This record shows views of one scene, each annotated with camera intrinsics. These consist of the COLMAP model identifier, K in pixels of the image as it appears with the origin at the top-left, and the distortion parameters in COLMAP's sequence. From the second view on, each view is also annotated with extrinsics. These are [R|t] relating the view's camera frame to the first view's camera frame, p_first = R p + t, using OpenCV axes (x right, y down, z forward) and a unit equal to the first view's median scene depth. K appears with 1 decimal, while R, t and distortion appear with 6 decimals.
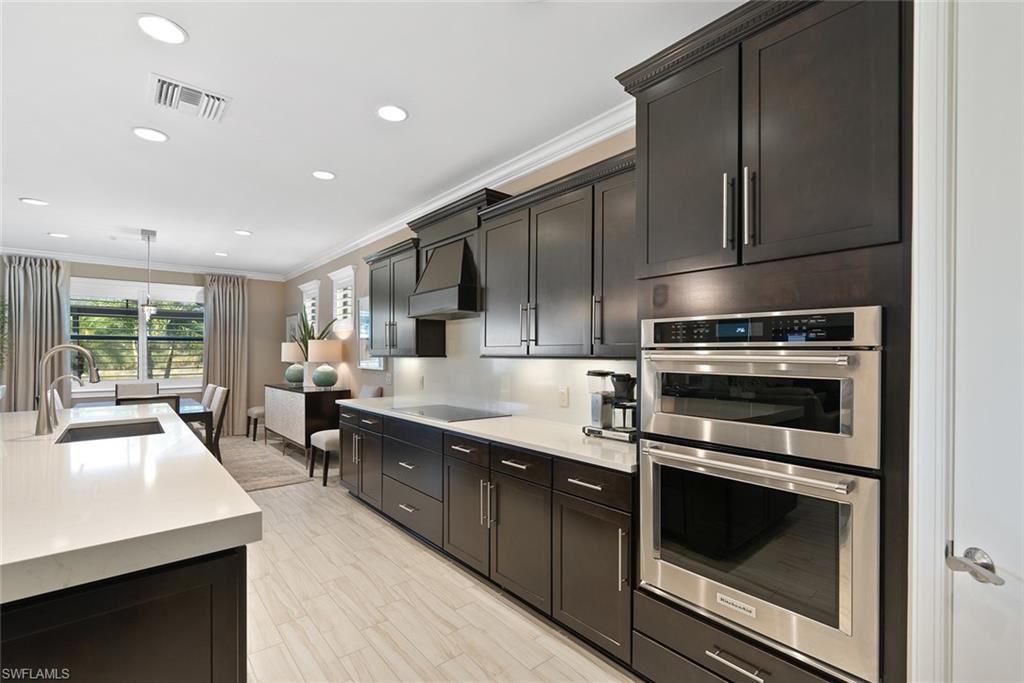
lens RADIAL K [[453.0, 0, 516.5], [0, 453.0, 353.0], [0, 0, 1]] dist [0.002634, -0.001398]
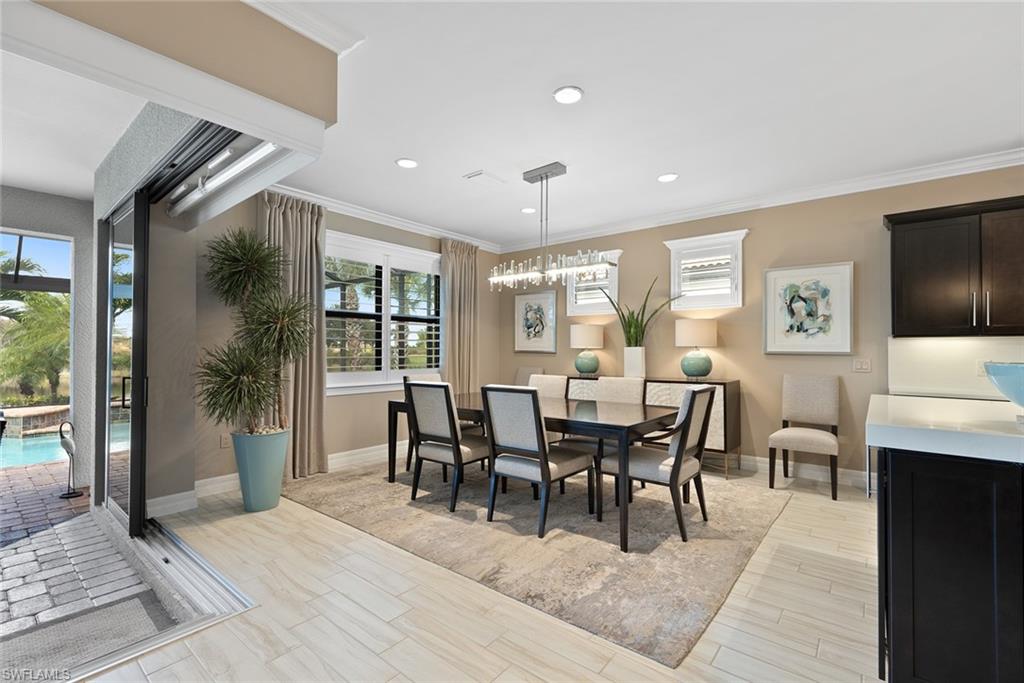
lens RADIAL K [[453.0, 0, 520.1], [0, 453.0, 340.1], [0, 0, 1]] dist [0.002634, -0.001398]
pose [[0.982642, 0.009261, 0.185281, -1.036040], [-0.004551, 0.999656, -0.025829, 0.034495], [-0.185457, 0.024538, 0.982346, 0.300337]]
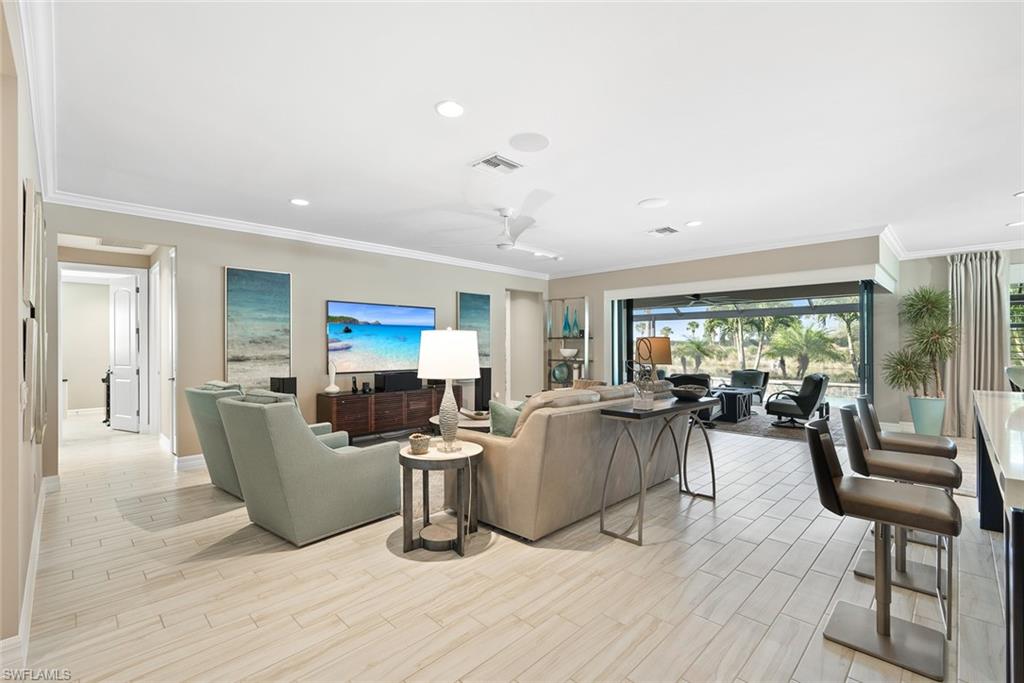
lens RADIAL K [[453.0, 0, 510.1], [0, 453.0, 344.8], [0, 0, 1]] dist [0.002634, -0.001398]
pose [[0.082020, -0.002851, -0.996627, -0.112552], [-0.002663, 0.999992, -0.003080, 0.015283], [0.996627, 0.002907, 0.082011, -0.211672]]
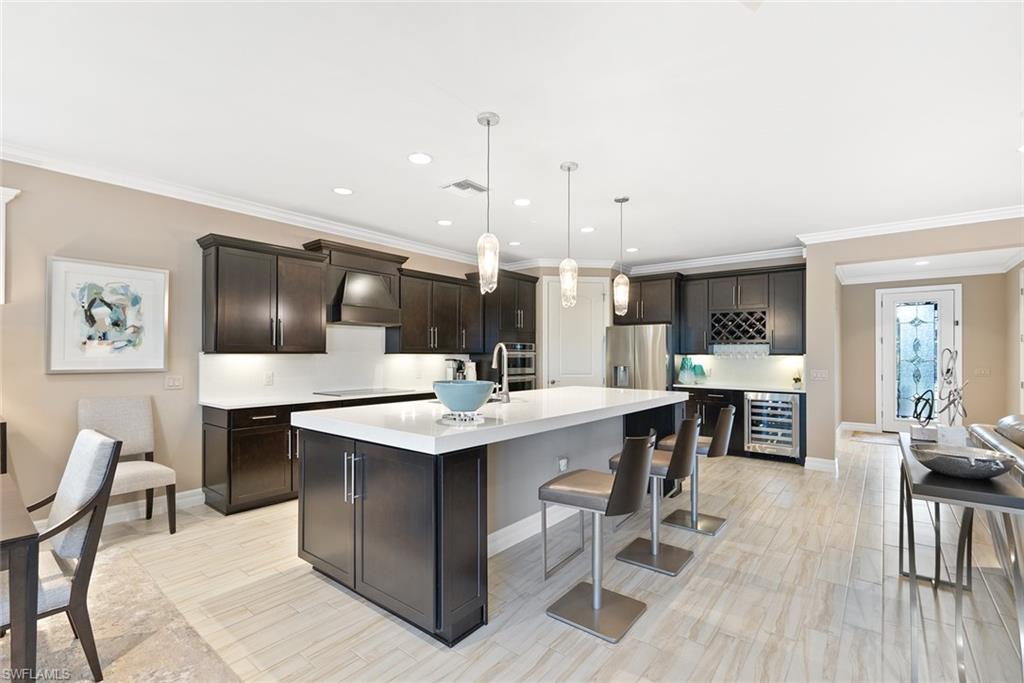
lens RADIAL K [[453.0, 0, 512.5], [0, 453.0, 349.2], [0, 0, 1]] dist [0.002634, -0.001398]
pose [[-0.177165, 0.011571, 0.984113, -1.144751], [0.000603, 0.999932, -0.011648, 0.009297], [-0.984181, -0.001470, -0.177159, 0.558222]]
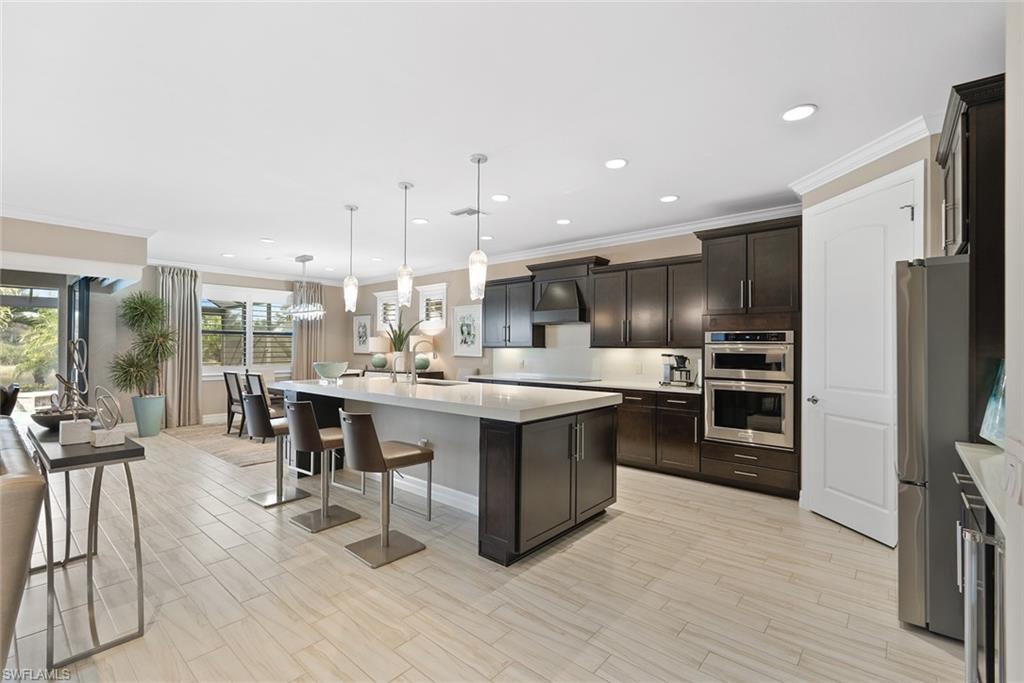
lens RADIAL K [[453.0, 0, 517.8], [0, 453.0, 339.7], [0, 0, 1]] dist [0.002634, -0.001398]
pose [[0.986838, 0.007475, 0.161542, -0.416394], [-0.004529, 0.999817, -0.018597, 0.007872], [-0.161651, 0.017620, 0.986691, -0.470231]]
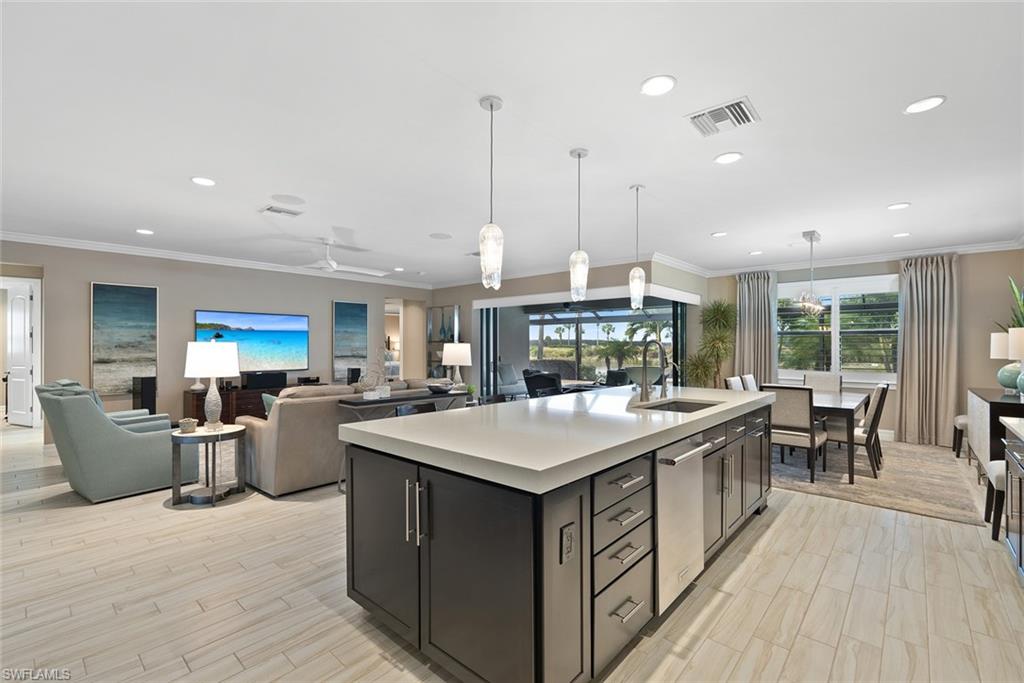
lens RADIAL K [[453.0, 0, 512.0], [0, 453.0, 342.2], [0, 0, 1]] dist [0.002634, -0.001398]
pose [[0.135545, -0.007361, -0.990744, 0.153683], [-0.003563, 0.999962, -0.007917, 0.001344], [0.990765, 0.004603, 0.135514, 0.170466]]
